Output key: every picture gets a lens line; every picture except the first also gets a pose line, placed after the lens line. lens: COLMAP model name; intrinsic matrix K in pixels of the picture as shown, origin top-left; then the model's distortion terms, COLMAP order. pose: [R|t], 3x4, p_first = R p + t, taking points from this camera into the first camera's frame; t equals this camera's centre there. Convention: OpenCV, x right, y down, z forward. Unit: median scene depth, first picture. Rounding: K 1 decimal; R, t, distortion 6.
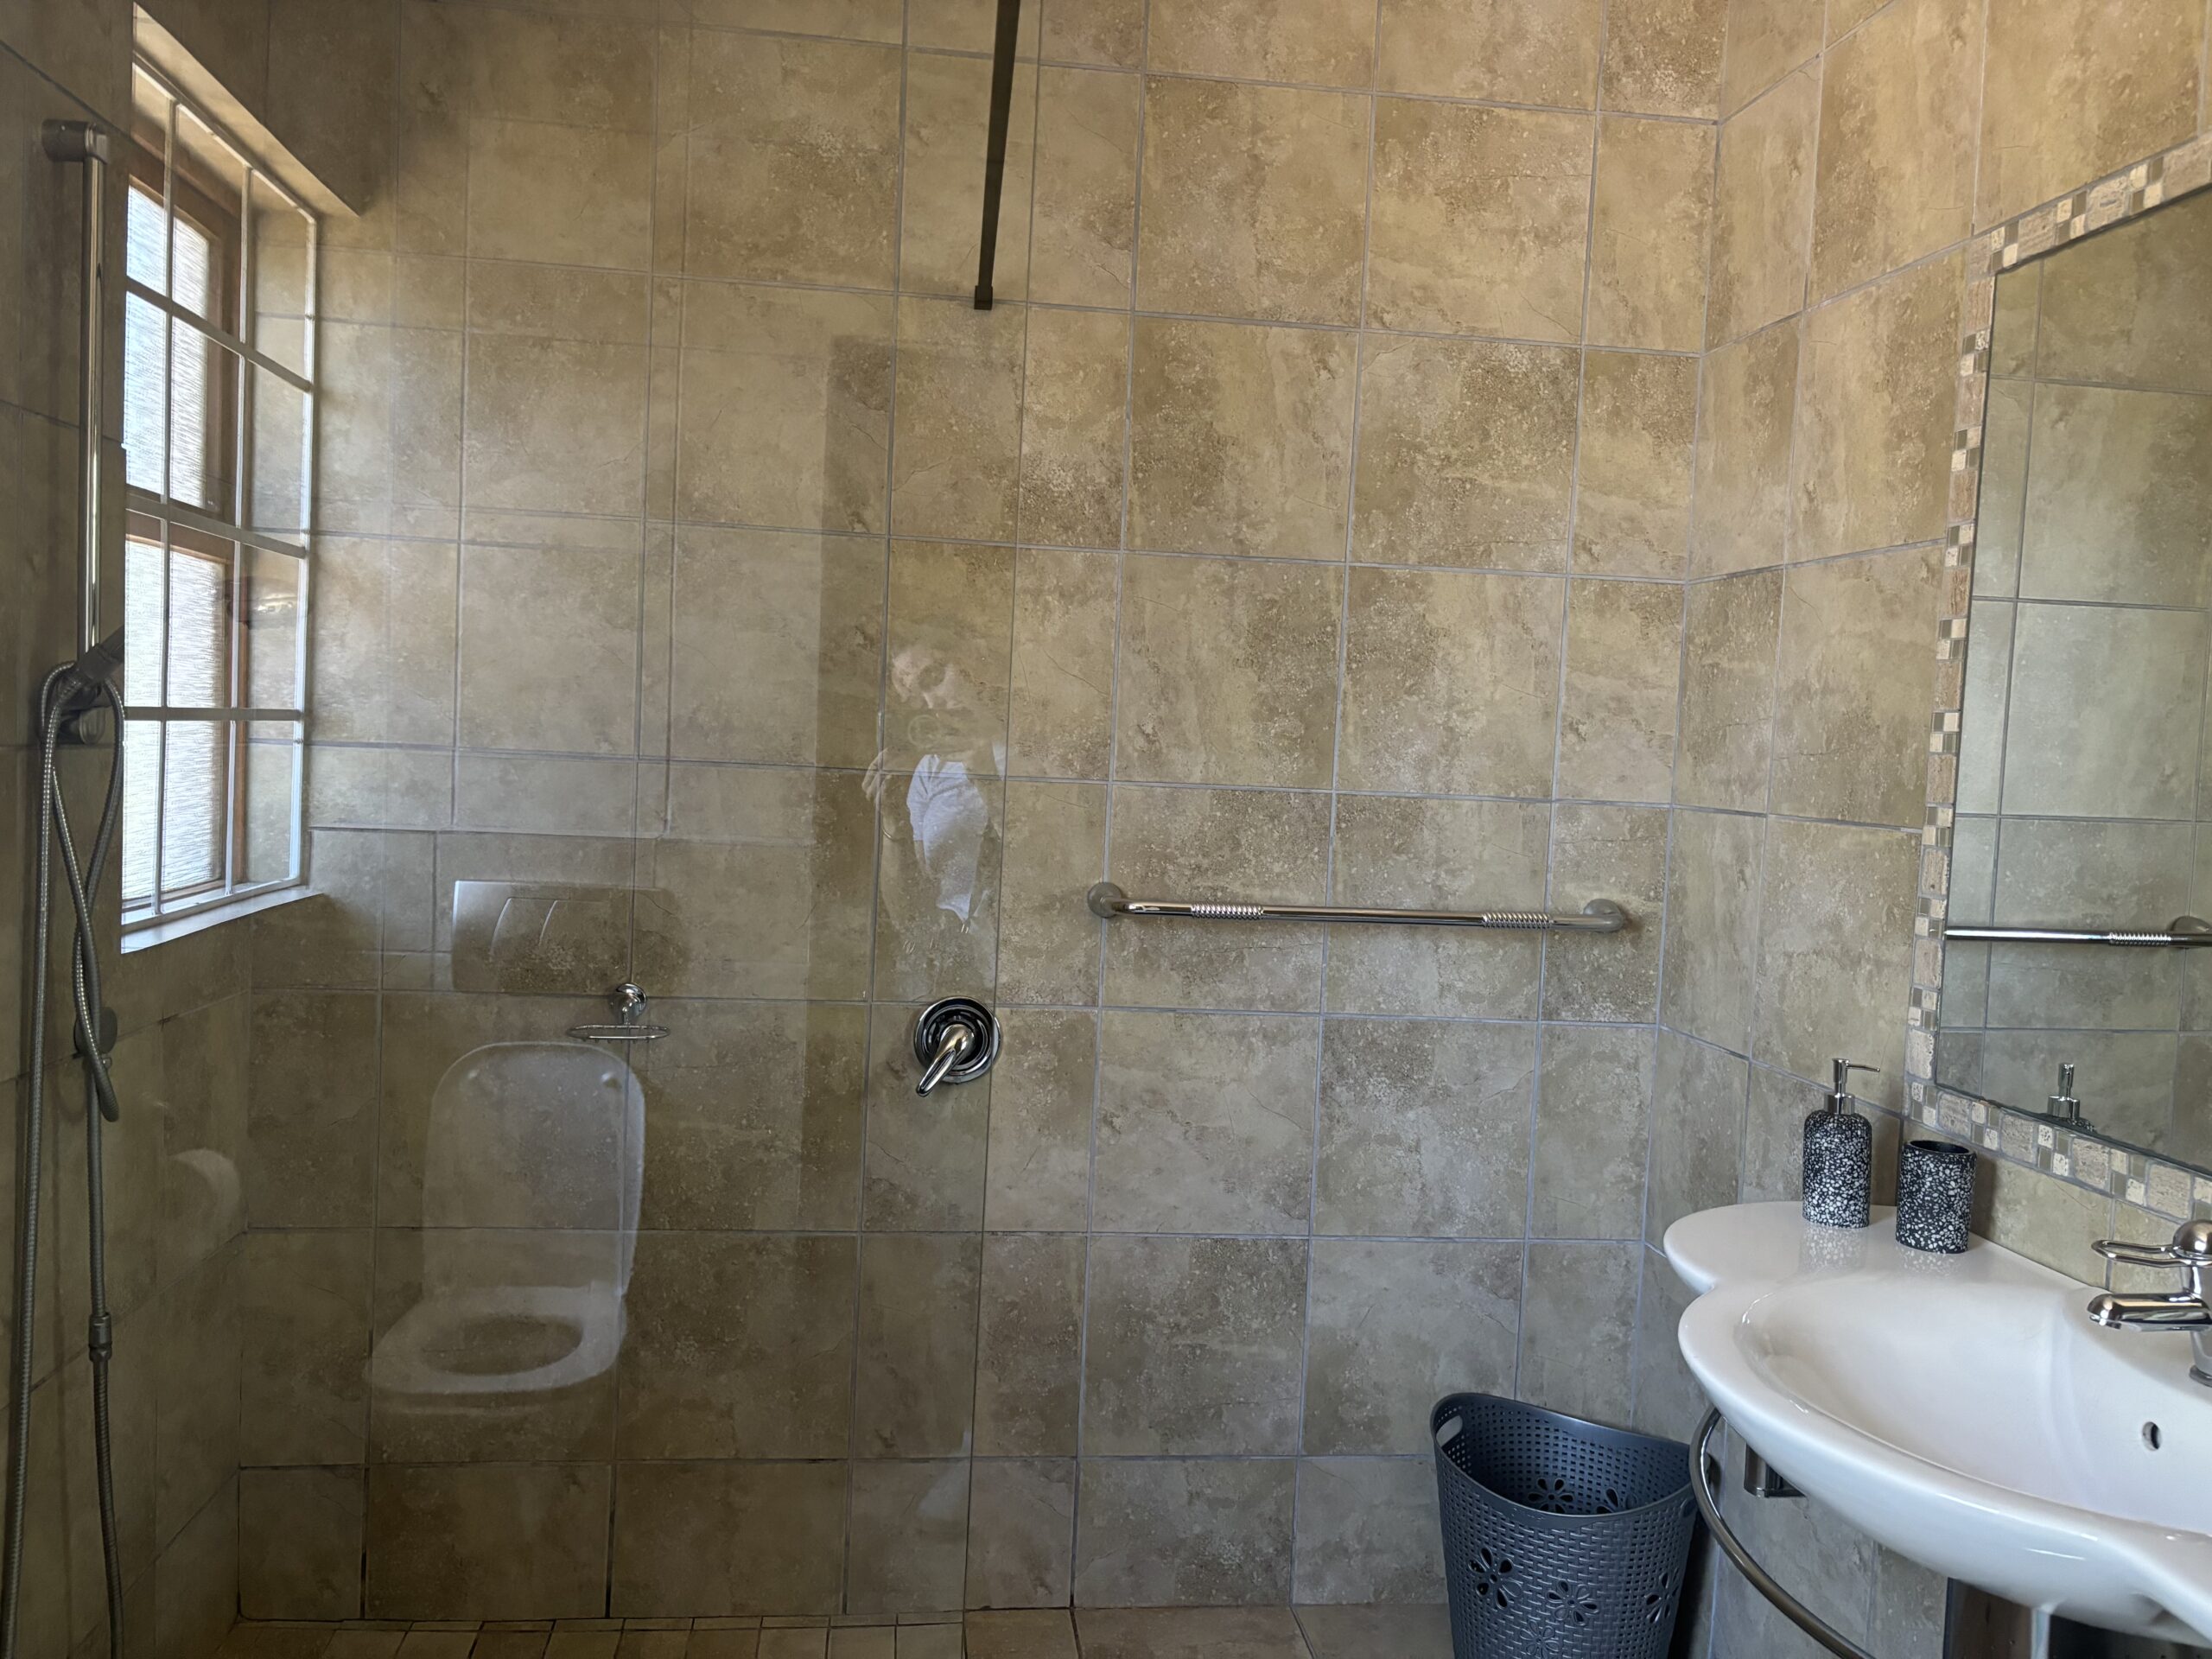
lens RADIAL K [[1680.2, 0, 1103.4], [0, 1680.2, 848.6], [0, 0, 1]] dist [0.039793, -0.039888]
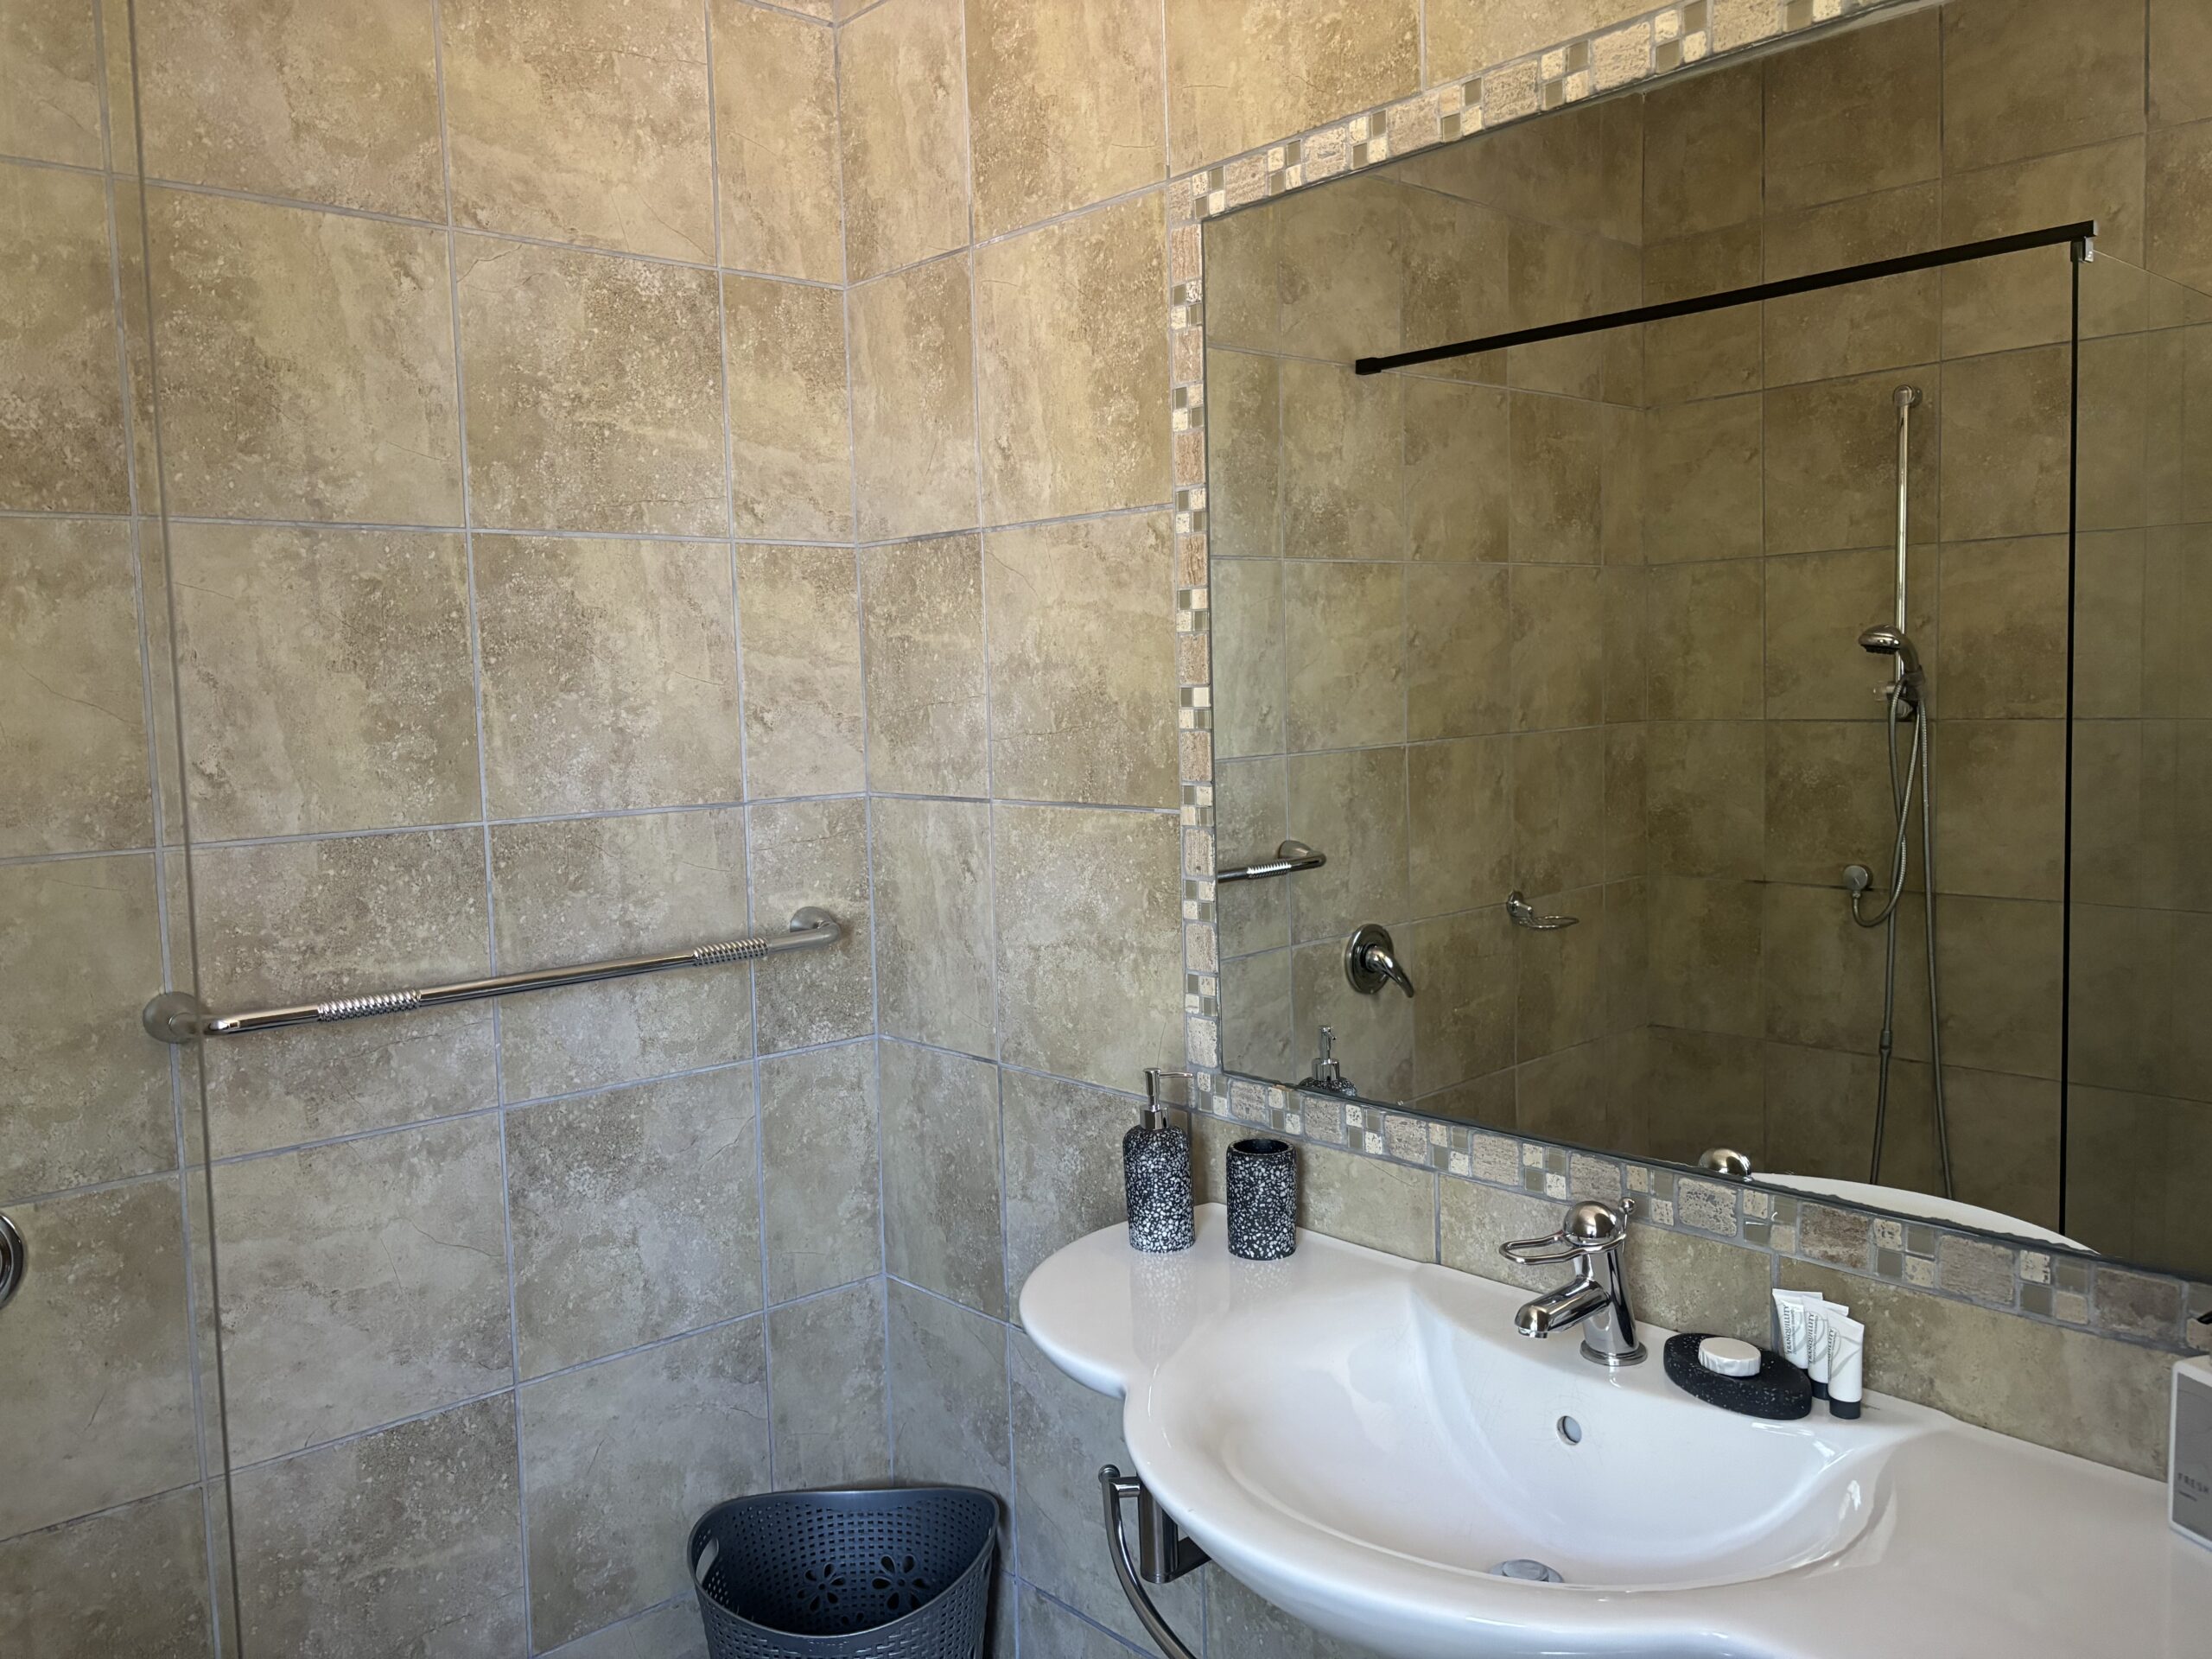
lens RADIAL K [[1680.2, 0, 1110.0], [0, 1680.2, 821.5], [0, 0, 1]] dist [0.039793, -0.039888]
pose [[0.825102, -0.114916, 0.553174, -0.057730], [0.102689, 0.993291, 0.053177, -0.047530], [-0.555574, 0.012929, 0.831367, 0.192437]]
